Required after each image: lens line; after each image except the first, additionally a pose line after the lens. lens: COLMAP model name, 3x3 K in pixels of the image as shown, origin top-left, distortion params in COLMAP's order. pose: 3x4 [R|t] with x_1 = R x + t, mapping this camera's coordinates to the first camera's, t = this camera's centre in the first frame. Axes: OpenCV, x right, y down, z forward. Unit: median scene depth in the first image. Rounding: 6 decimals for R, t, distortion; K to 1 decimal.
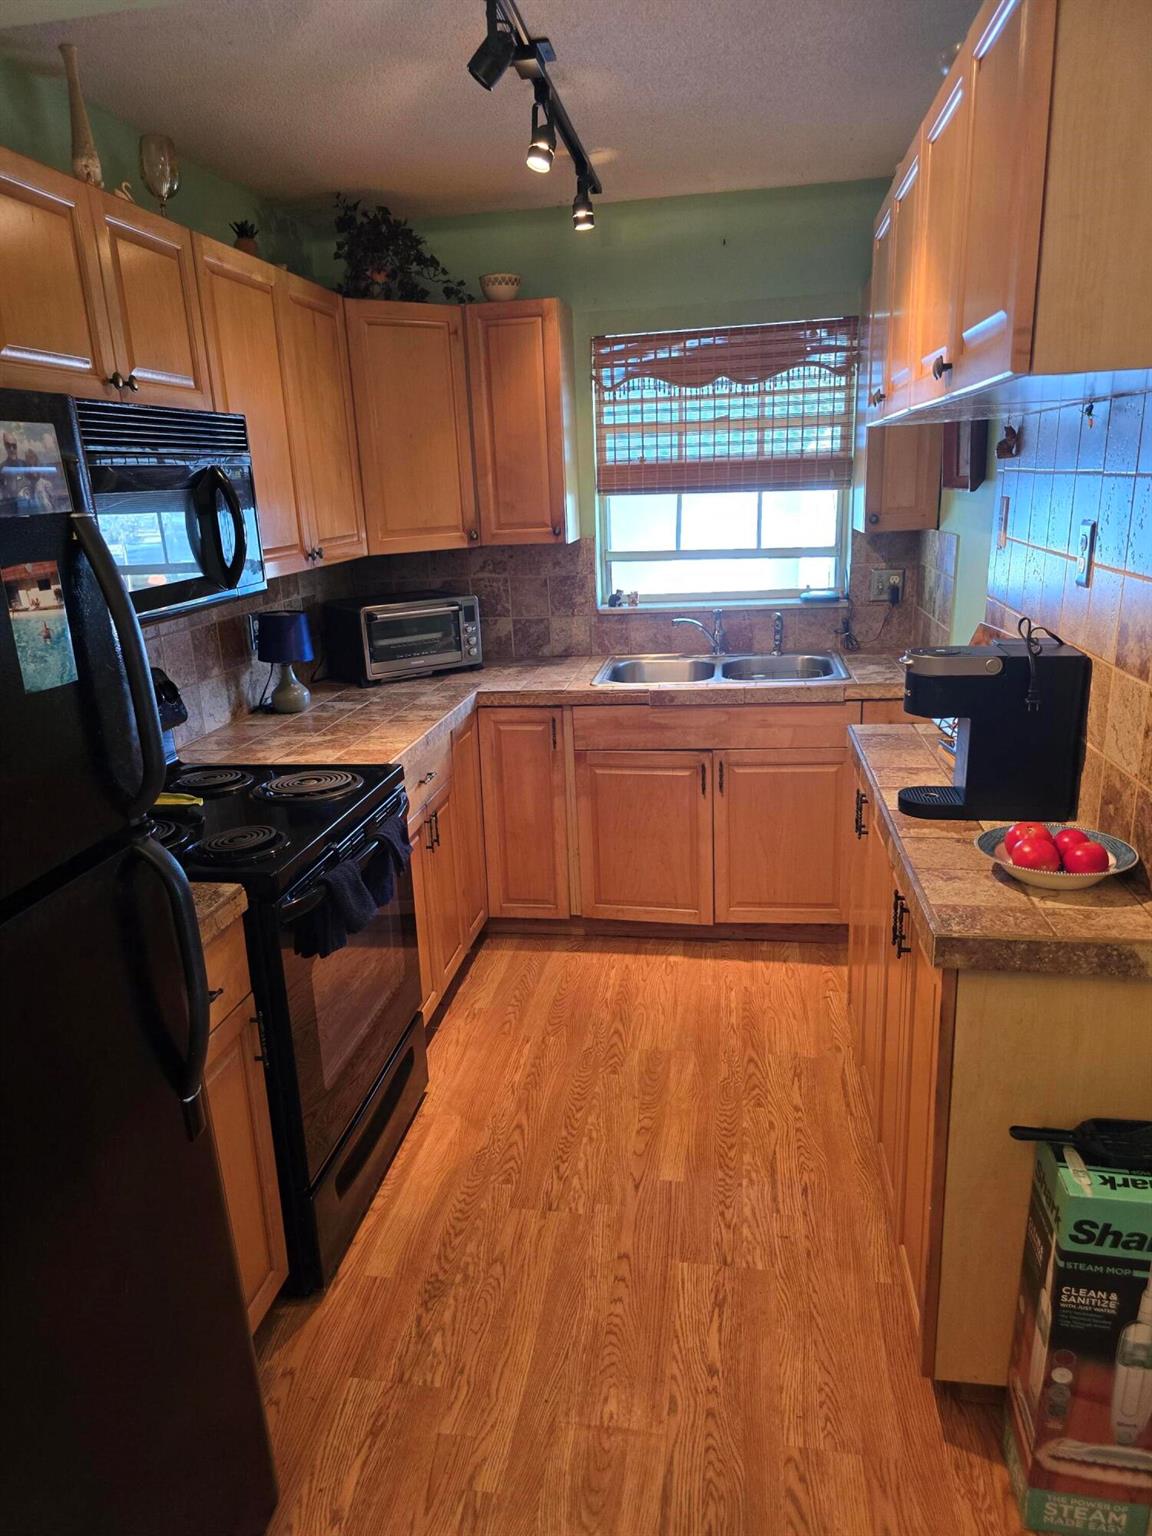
lens RADIAL K [[1036.4, 0, 572.3], [0, 1036.4, 776.2], [0, 0, 1]] dist [0.049683, -0.048121]
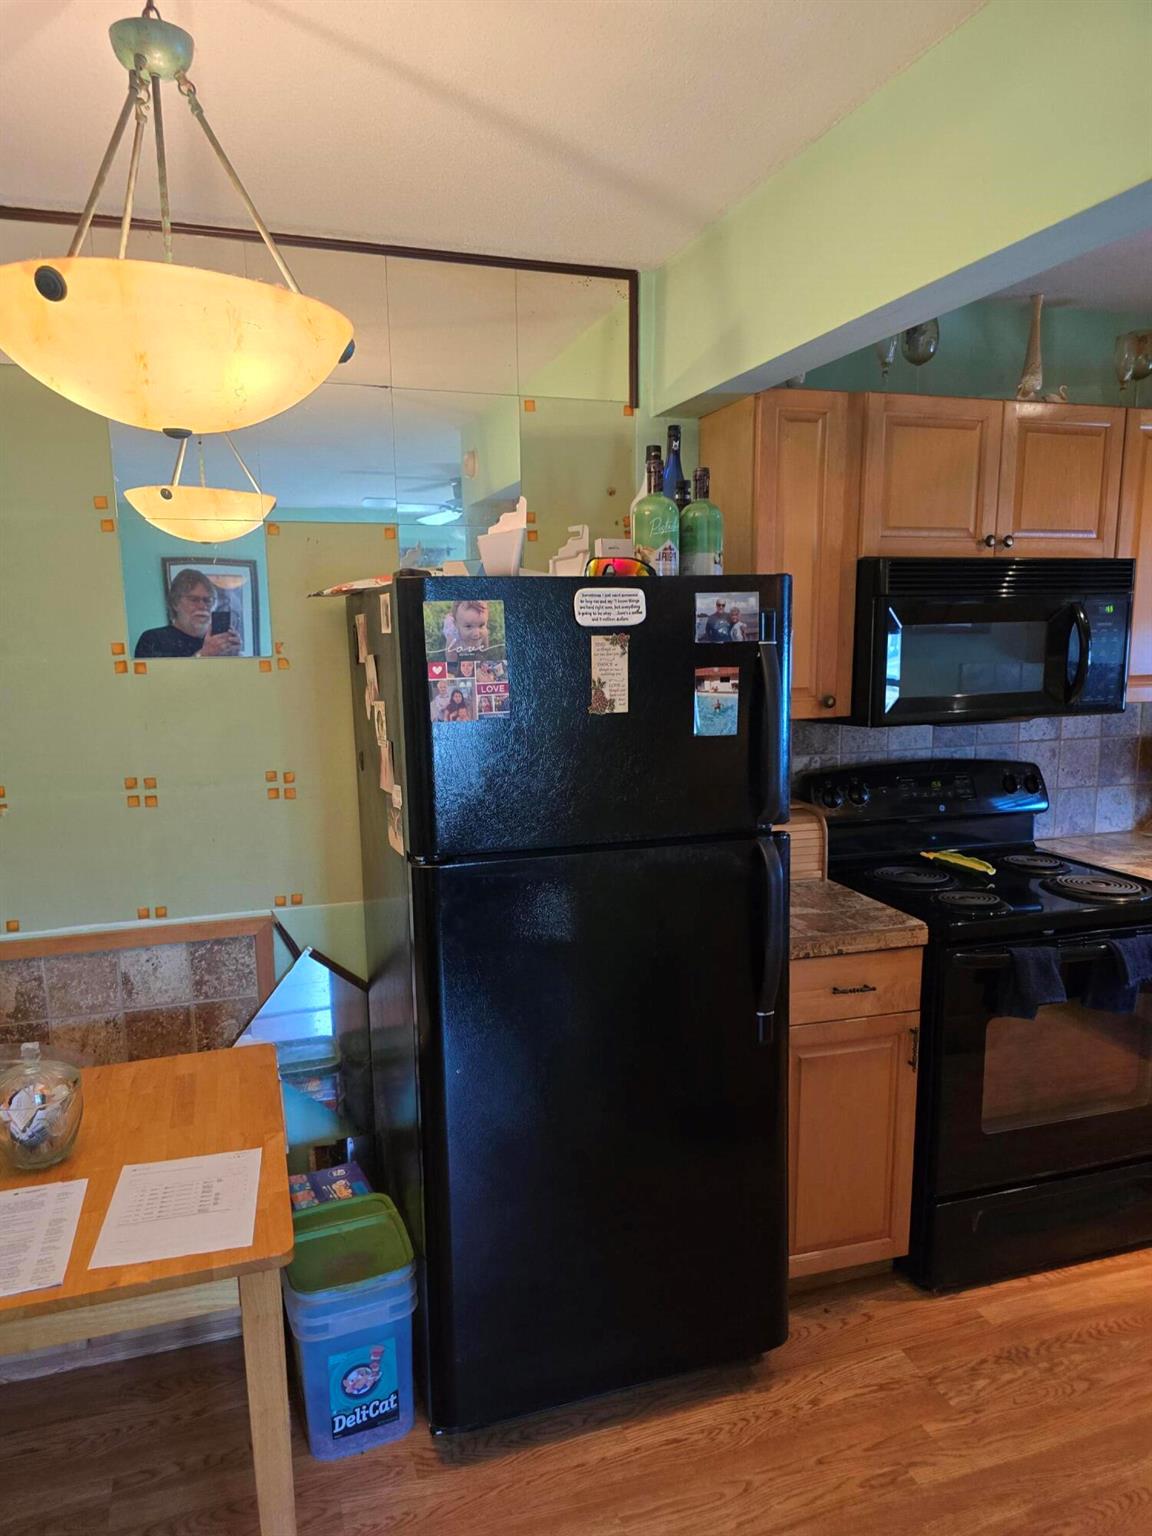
lens RADIAL K [[1029.6, 0, 564.9], [0, 1029.6, 765.1], [0, 0, 1]] dist [0.031203, -0.001532]
pose [[0.462849, 0.160806, -0.871730, 0.519534], [-0.251817, 0.966745, 0.044630, -0.027885], [0.849917, 0.198859, 0.487950, -0.039040]]
